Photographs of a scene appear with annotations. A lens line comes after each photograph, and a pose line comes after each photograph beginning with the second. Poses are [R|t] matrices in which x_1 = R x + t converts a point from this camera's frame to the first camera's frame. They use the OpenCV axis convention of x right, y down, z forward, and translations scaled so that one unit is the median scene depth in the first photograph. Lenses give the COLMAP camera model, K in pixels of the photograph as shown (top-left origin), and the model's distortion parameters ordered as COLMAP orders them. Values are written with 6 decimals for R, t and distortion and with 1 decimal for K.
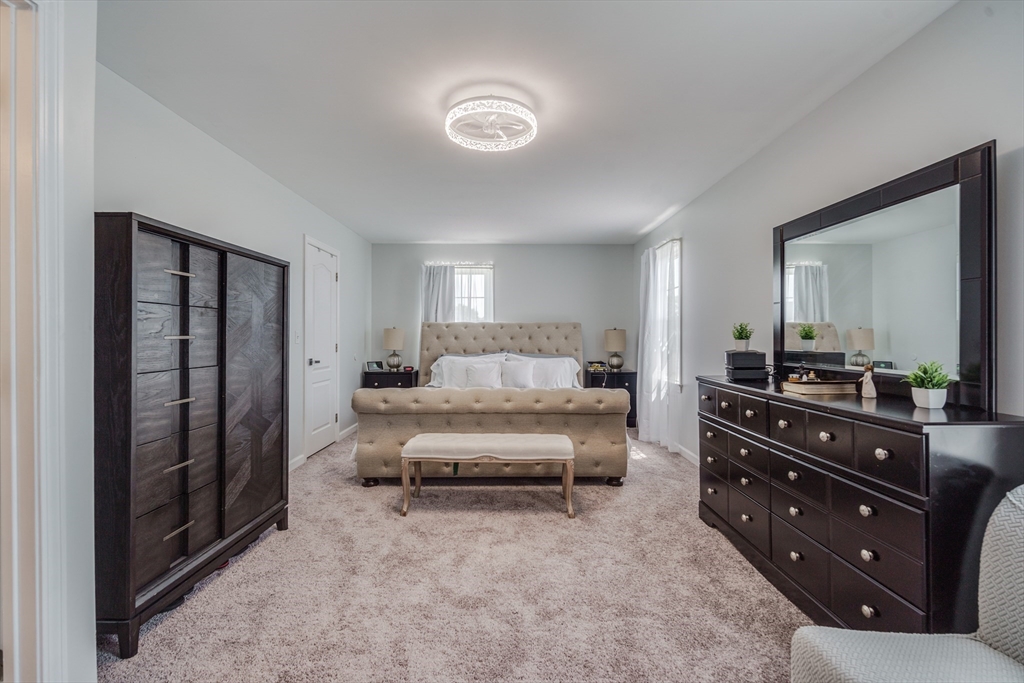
lens RADIAL K [[450.3, 0, 515.8], [0, 450.3, 338.9], [0, 0, 1]] dist [0.001144, -0.000515]
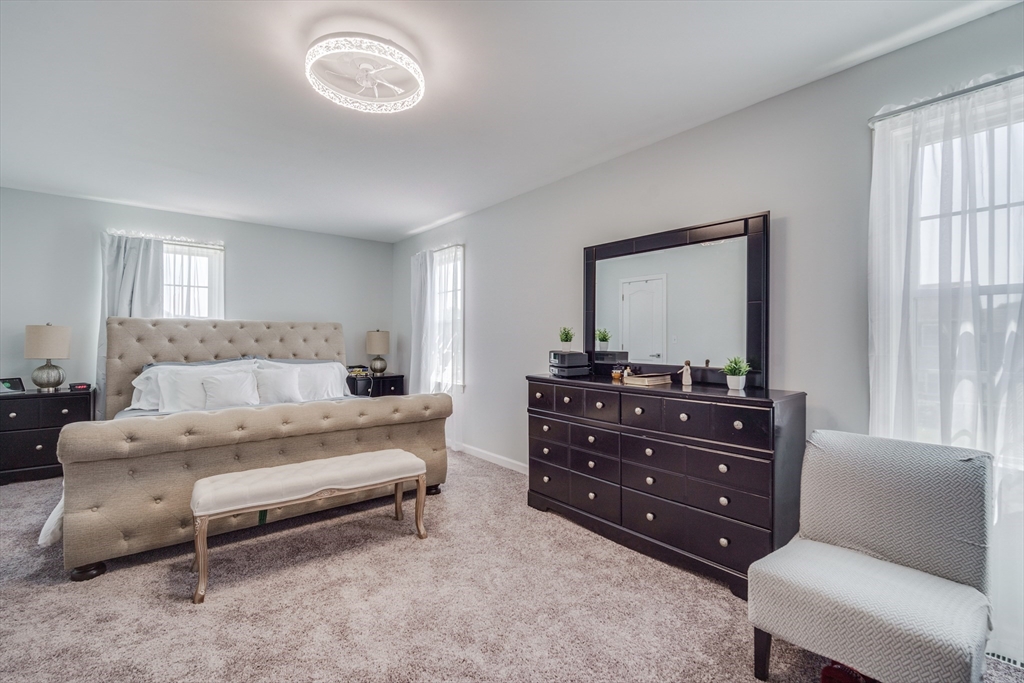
lens RADIAL K [[450.2, 0, 512.0], [0, 450.2, 341.5], [0, 0, 1]] dist [0.001219, -0.000119]
pose [[0.786925, -0.001892, 0.617045, -0.280759], [0.001082, 0.999998, 0.001687, -0.001132], [-0.617047, -0.000660, 0.786926, 0.165154]]
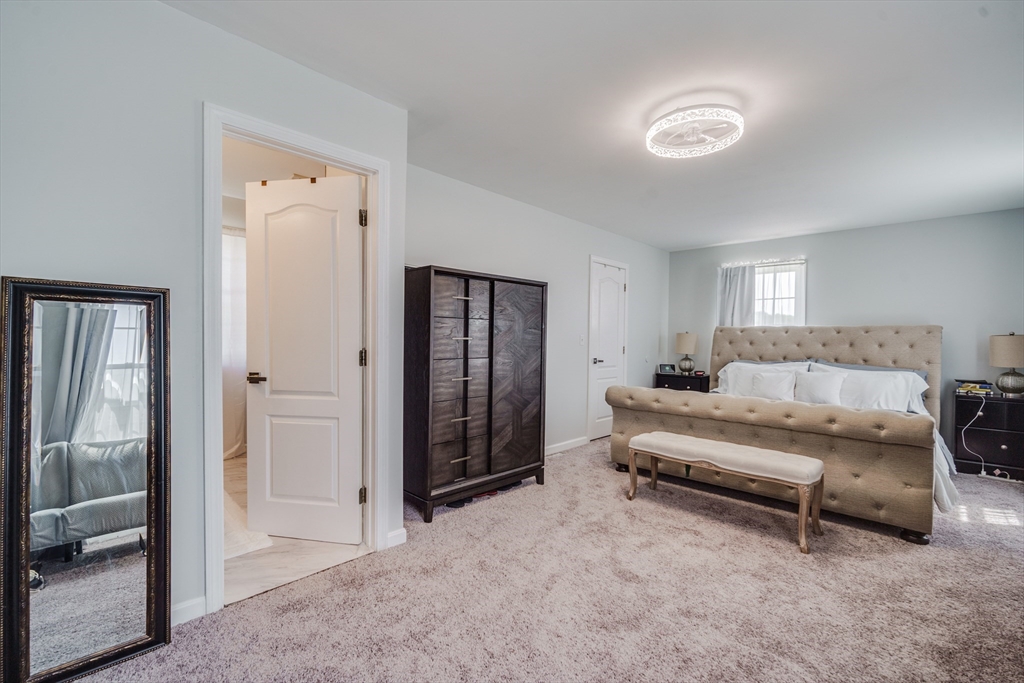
lens RADIAL K [[450.3, 0, 515.8], [0, 450.3, 338.9], [0, 0, 1]] dist [0.001144, -0.000515]
pose [[0.721757, 0.011842, -0.692045, 0.300974], [-0.018060, 0.999835, -0.001727, -0.001280], [0.691911, 0.013744, 0.721852, -0.011732]]
